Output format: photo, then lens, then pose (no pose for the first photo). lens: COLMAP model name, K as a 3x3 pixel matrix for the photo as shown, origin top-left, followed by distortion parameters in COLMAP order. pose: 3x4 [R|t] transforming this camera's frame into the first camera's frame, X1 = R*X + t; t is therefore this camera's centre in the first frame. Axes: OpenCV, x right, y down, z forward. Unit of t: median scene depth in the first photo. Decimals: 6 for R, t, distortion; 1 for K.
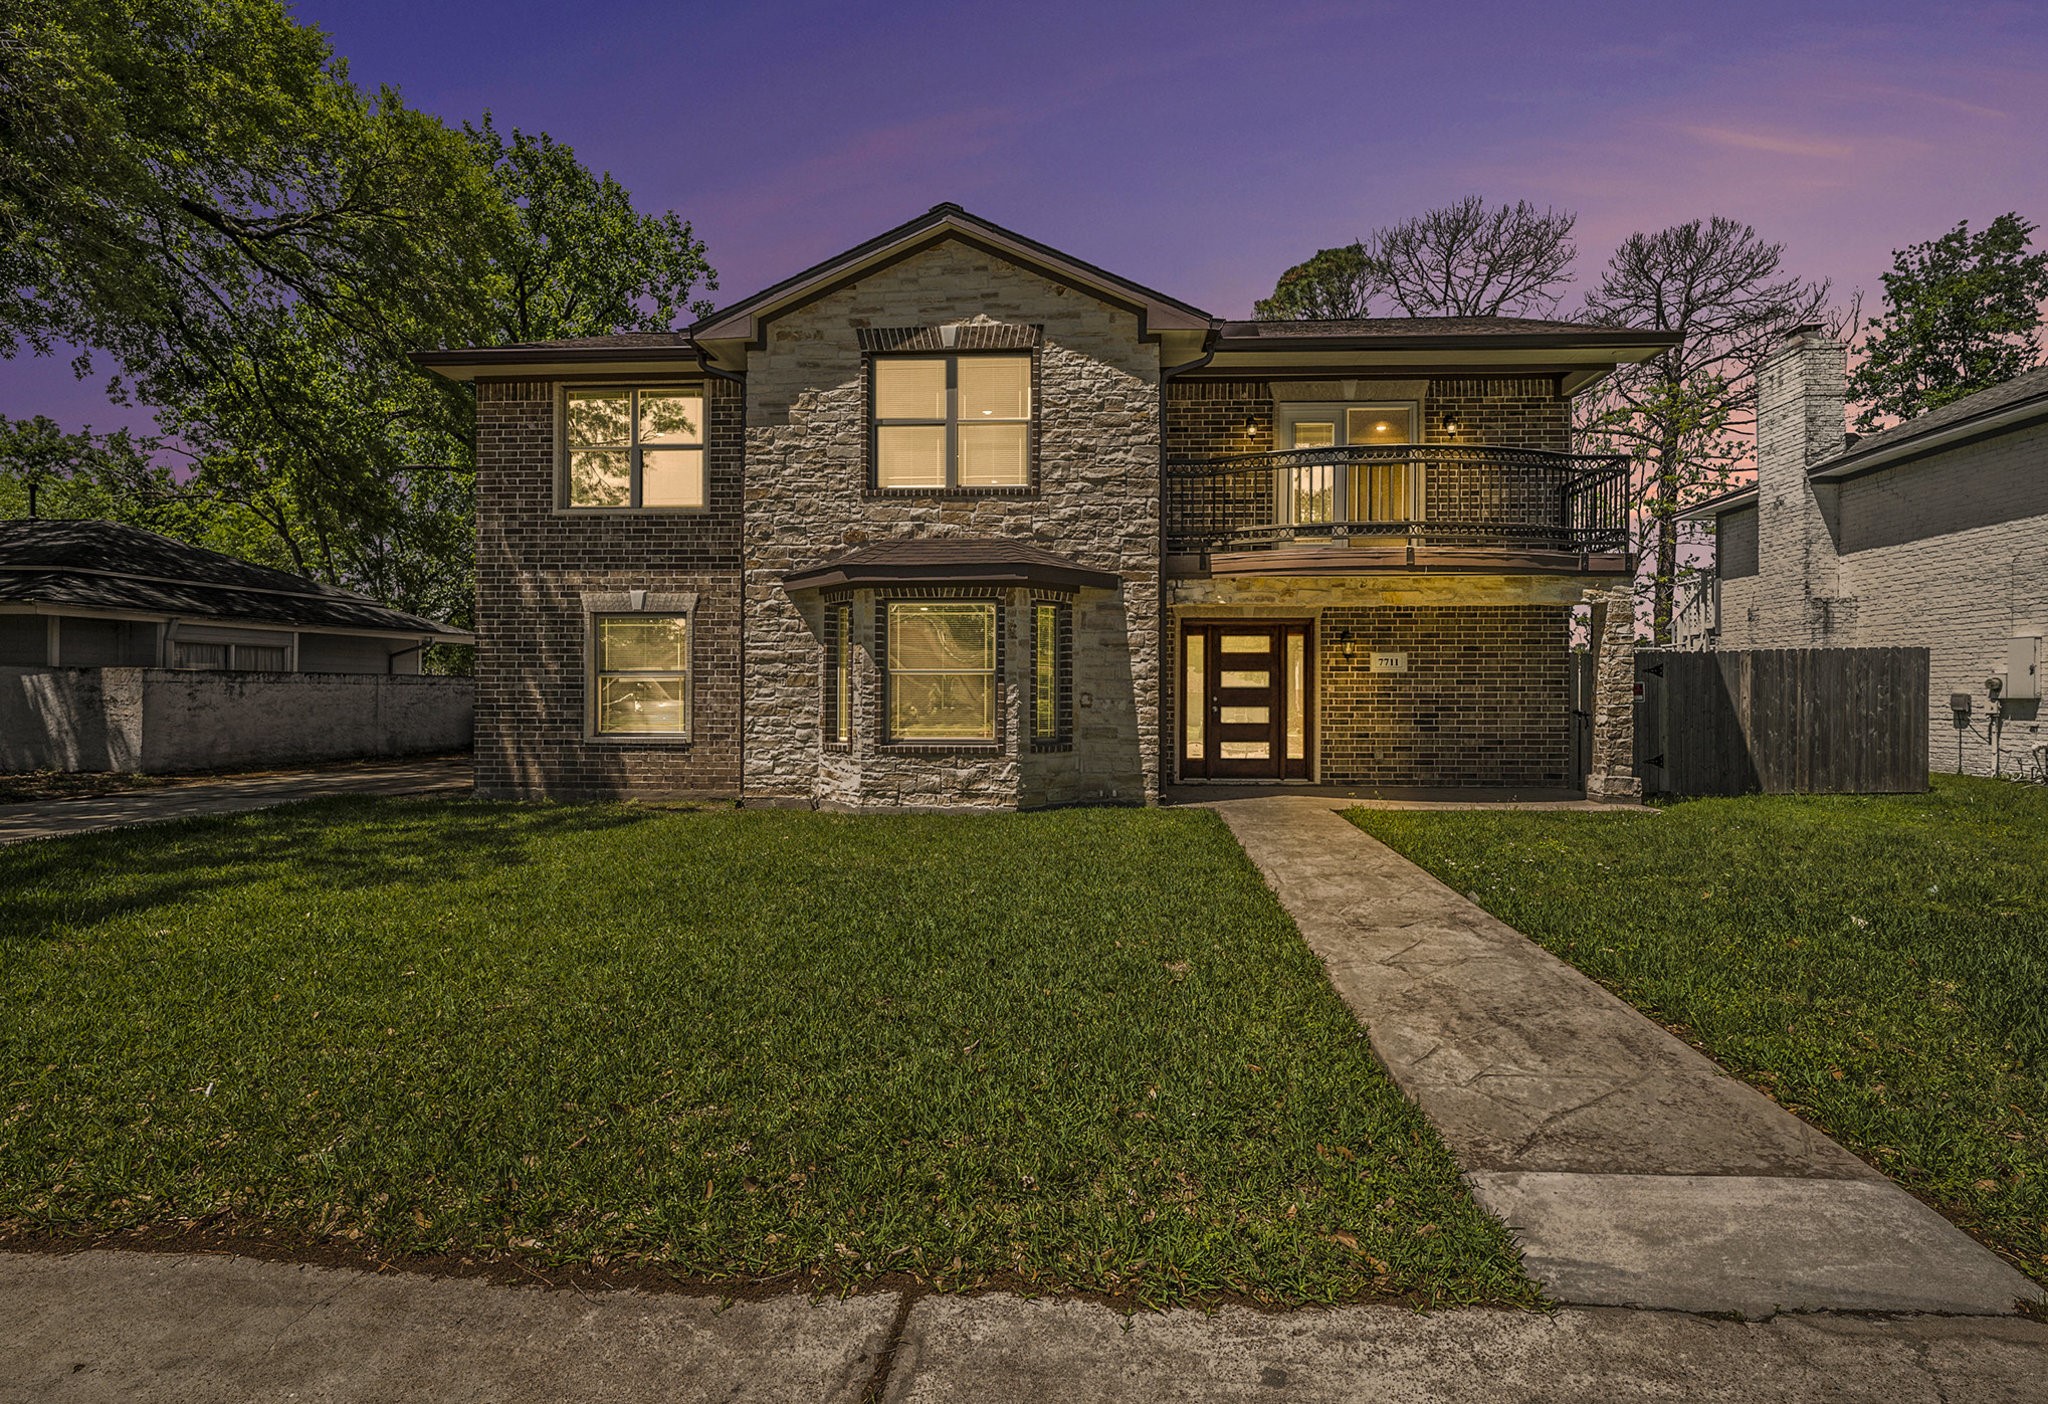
lens RADIAL K [[965.4, 0, 1025.6], [0, 965.4, 734.7], [0, 0, 1]] dist [-0.015040, 0.000242]
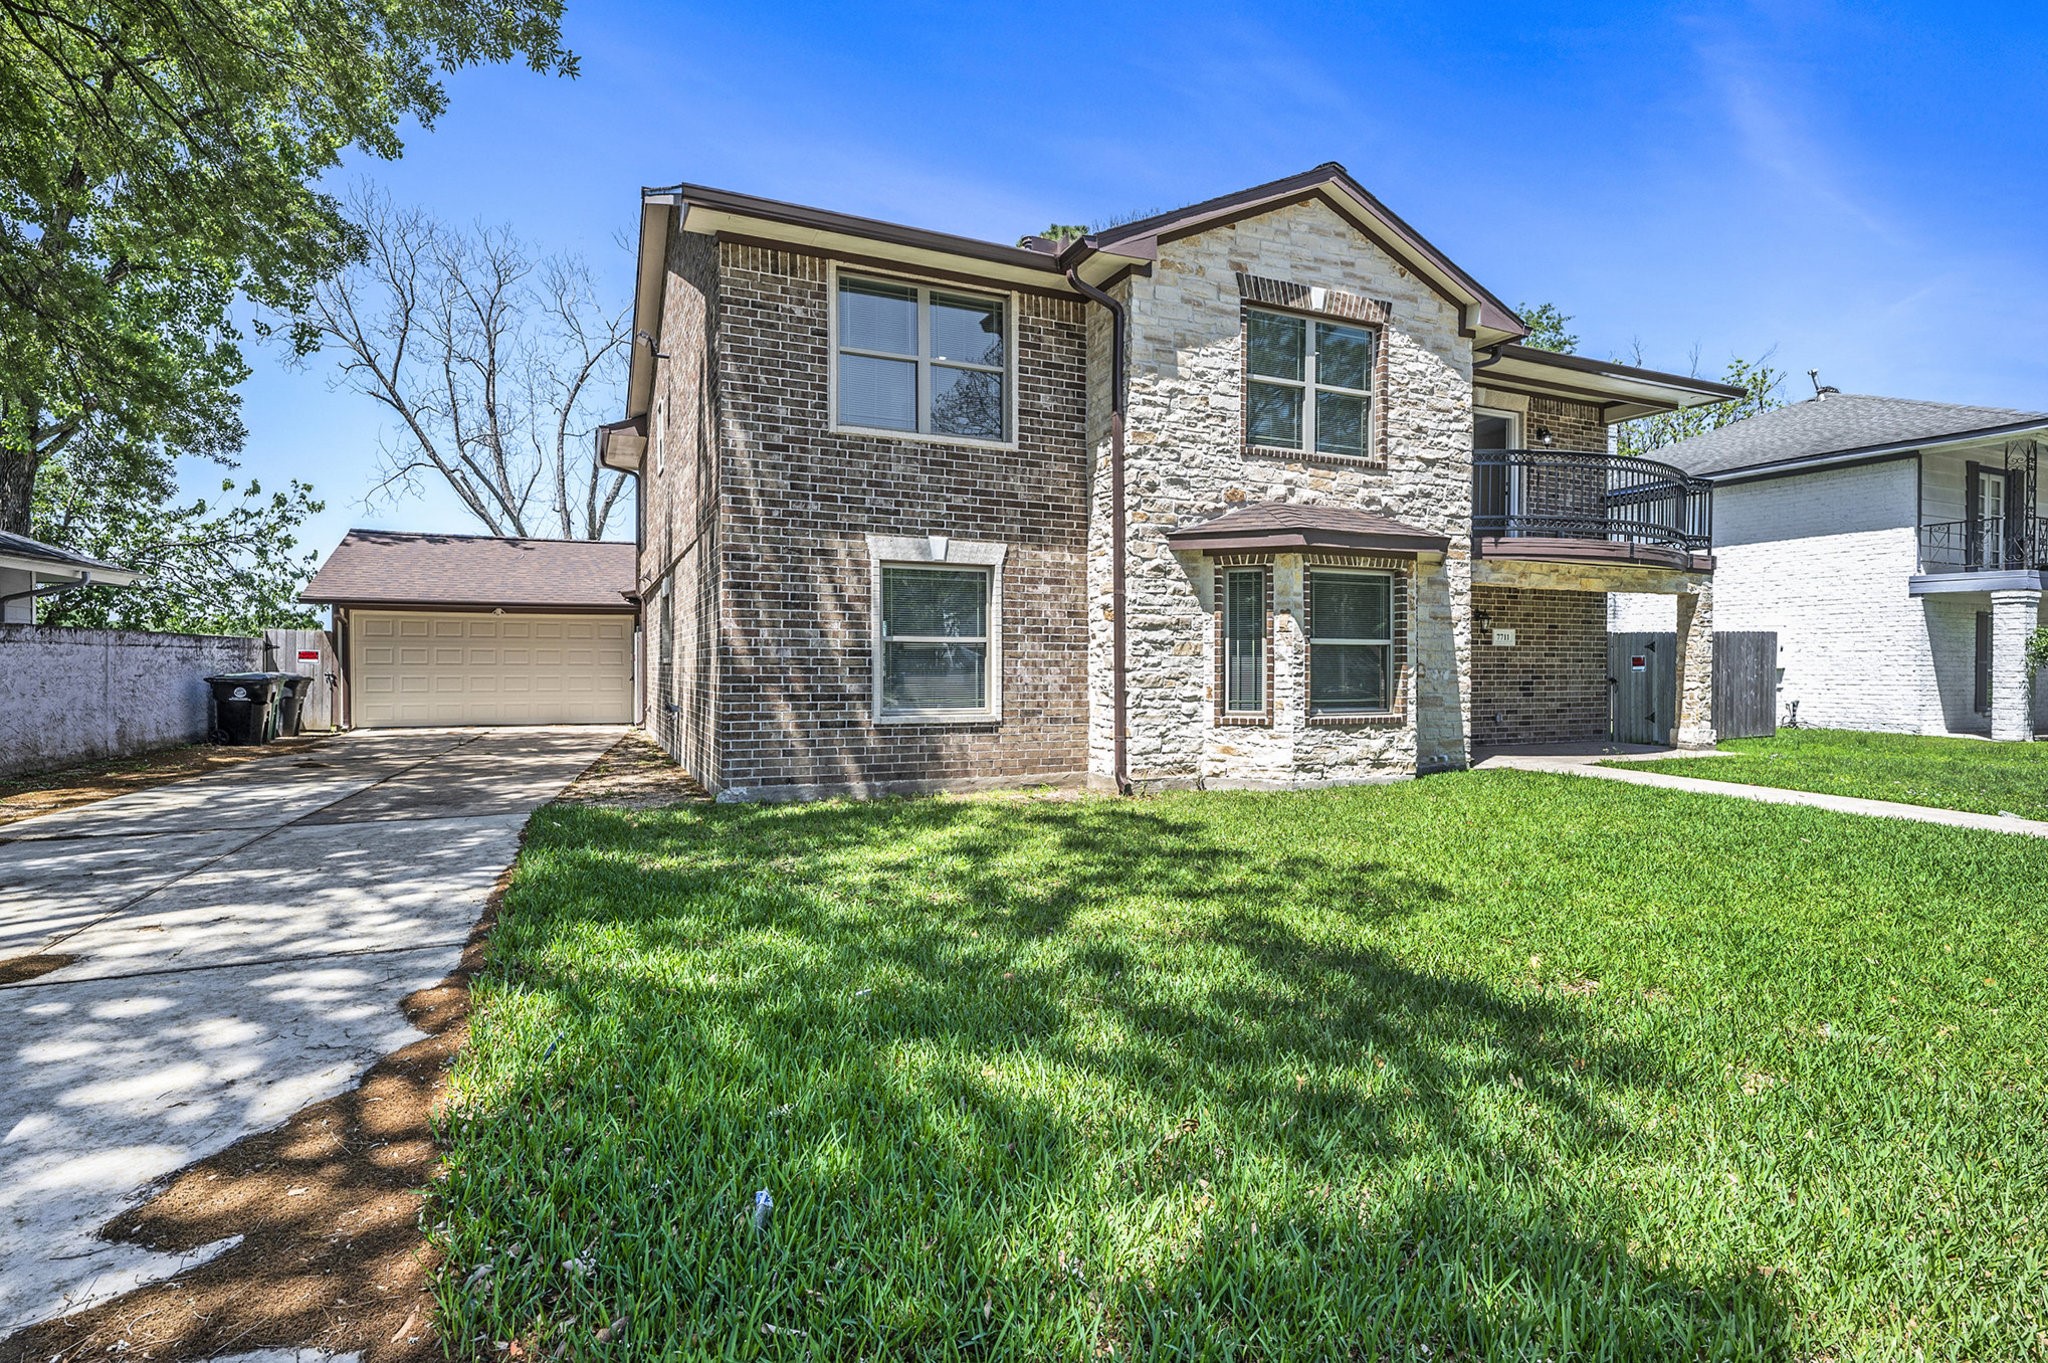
lens RADIAL K [[1023.7, 0, 1029.9], [0, 1023.7, 713.0], [0, 0, 1]] dist [-0.003949, 0.000224]
pose [[0.883038, -0.020159, 0.468868, -0.817934], [0.015968, 0.999789, 0.012913, -0.010522], [-0.469029, -0.003916, 0.883174, 0.213978]]
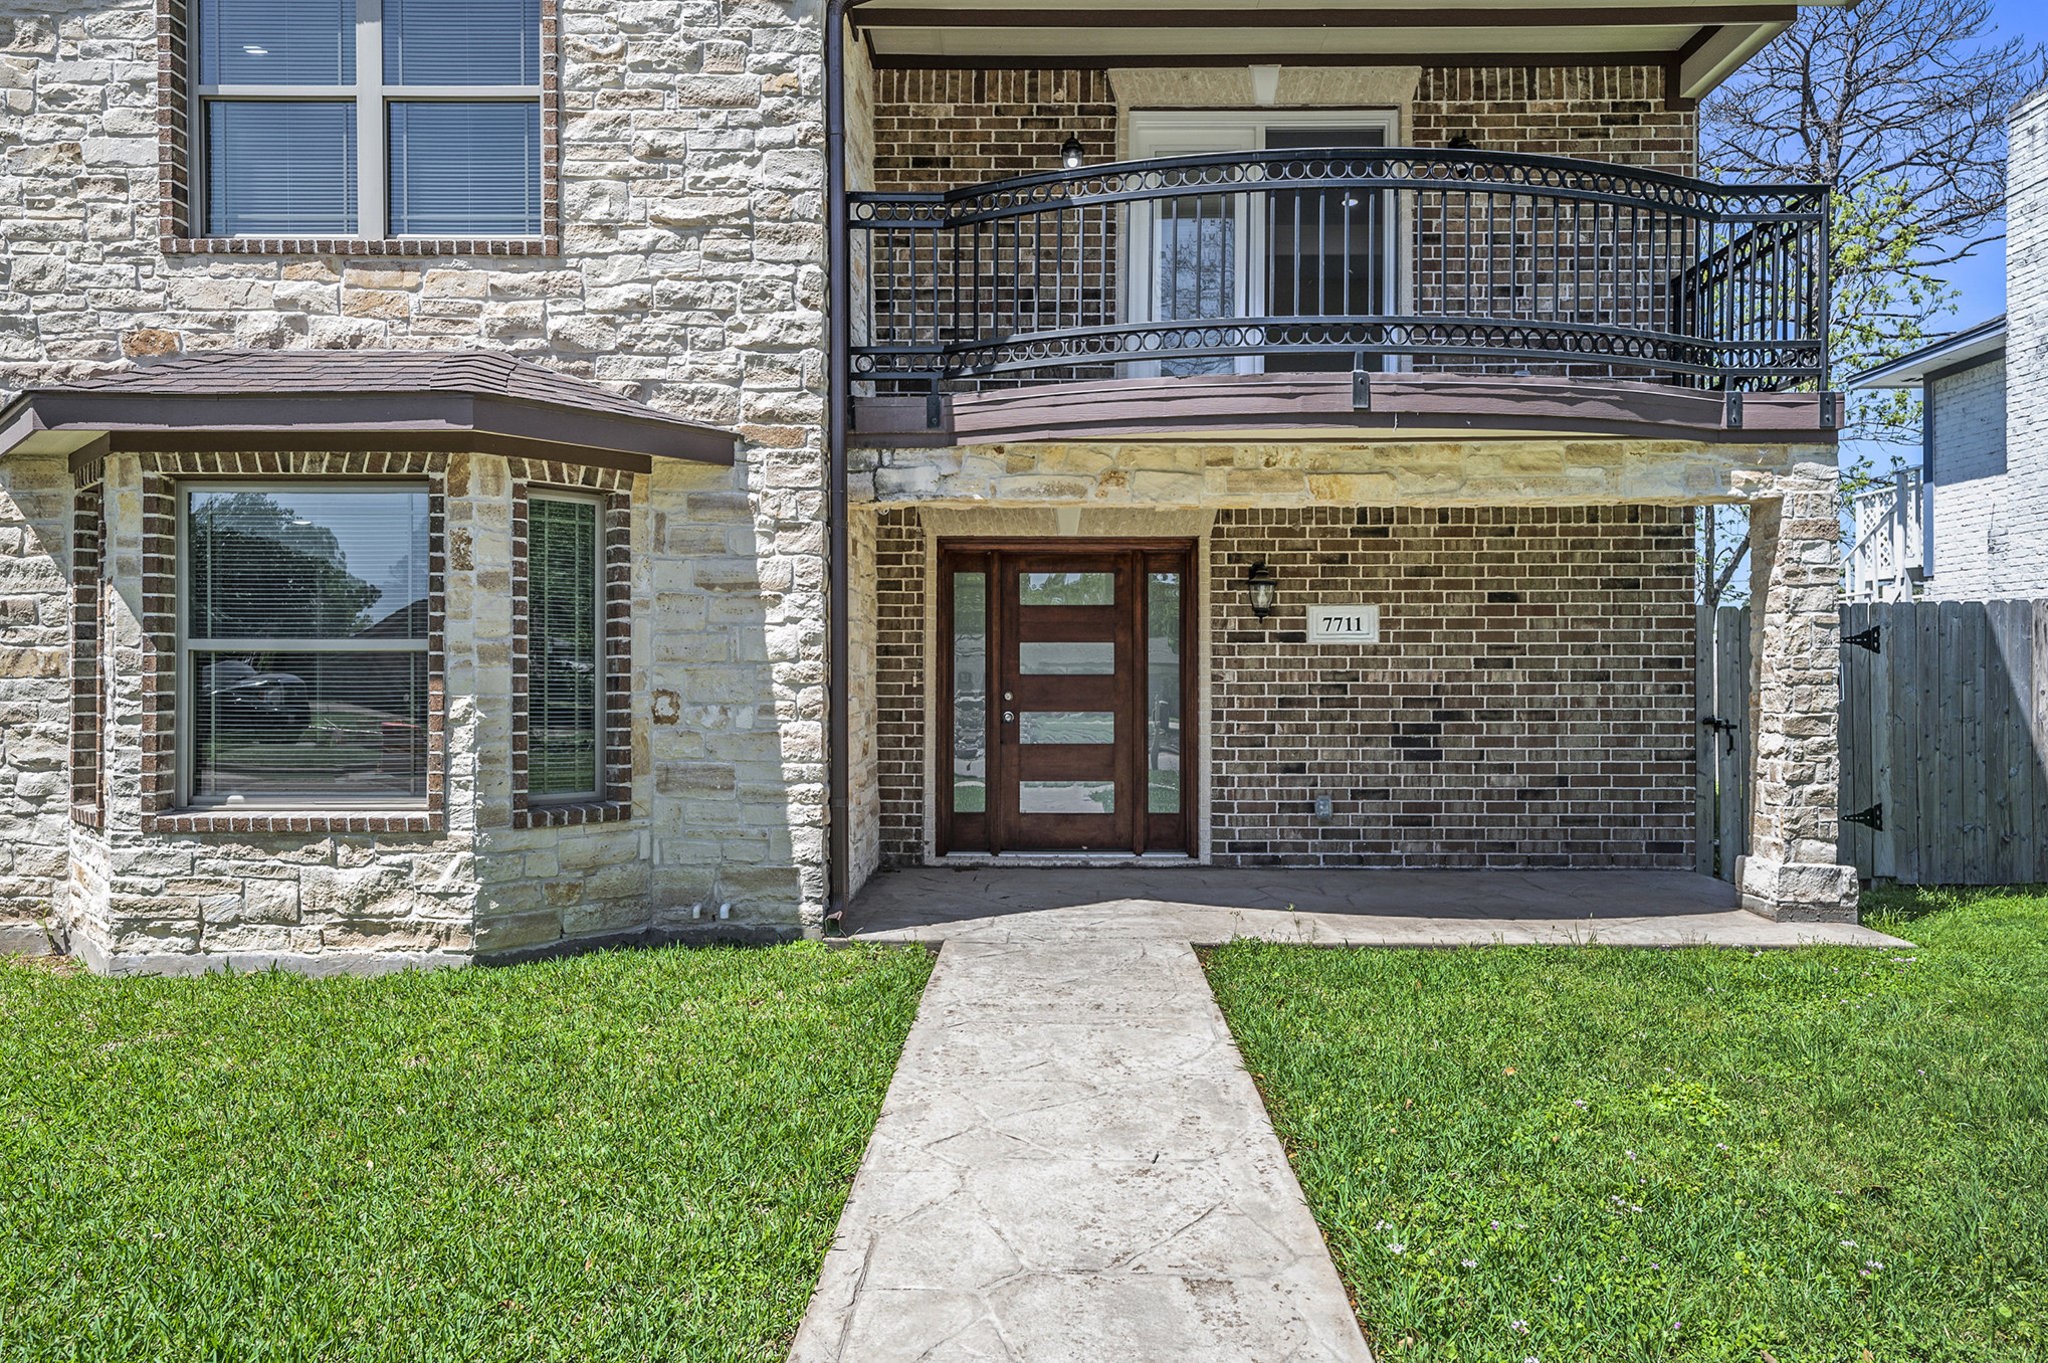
lens RADIAL K [[1343.5, 0, 983.2], [0, 1343.5, 713.6], [0, 0, 1]] dist [0.026090, -0.005611]
pose [[0.998799, -0.002913, 0.048918, 0.177868], [0.003374, 0.999951, -0.009344, -0.025600], [-0.048888, 0.009498, 0.998759, 0.349845]]
